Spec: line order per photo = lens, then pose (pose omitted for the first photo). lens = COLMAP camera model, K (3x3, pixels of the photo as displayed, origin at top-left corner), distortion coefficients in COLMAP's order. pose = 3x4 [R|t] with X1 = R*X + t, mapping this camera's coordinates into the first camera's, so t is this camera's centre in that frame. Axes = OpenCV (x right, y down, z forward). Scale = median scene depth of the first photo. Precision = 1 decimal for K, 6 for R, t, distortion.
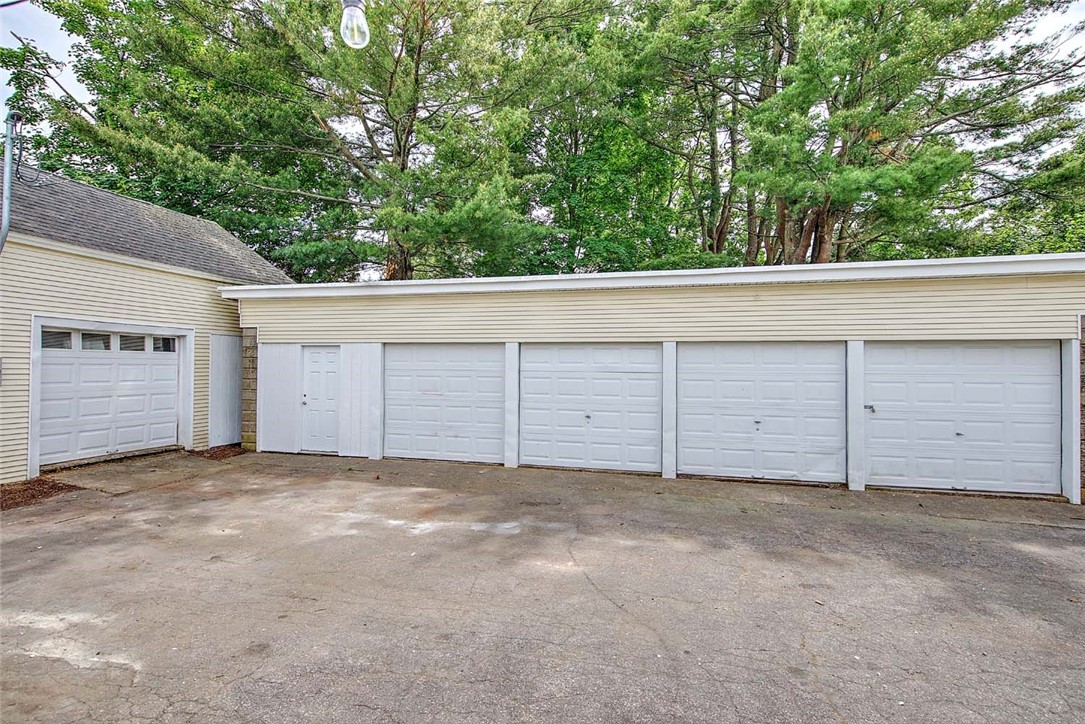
lens RADIAL K [[556.6, 0, 541.7], [0, 556.6, 360.5], [0, 0, 1]] dist [-0.004072, -0.002017]
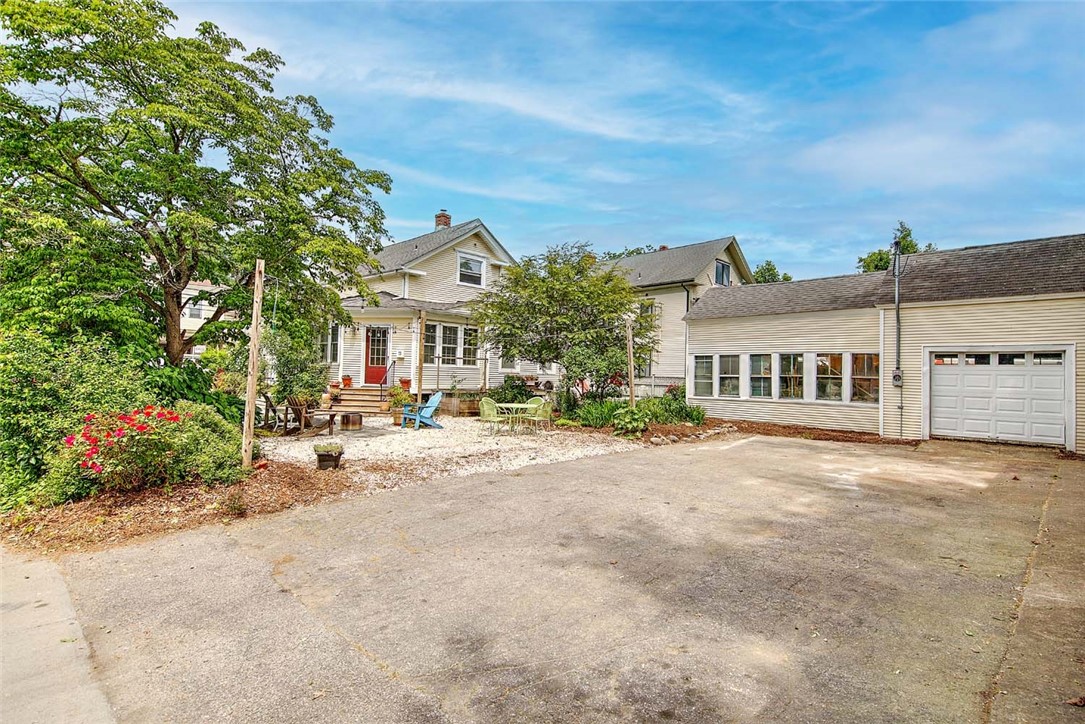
lens RADIAL K [[542.0, 0, 543.2], [0, 542.0, 363.7], [0, 0, 1]] dist [0.000335, 0.000050]
pose [[-0.523250, -0.032615, -0.851555, 1.485367], [-0.019799, 0.999463, -0.026114, 0.055853], [0.851949, 0.003195, -0.523615, 1.093676]]
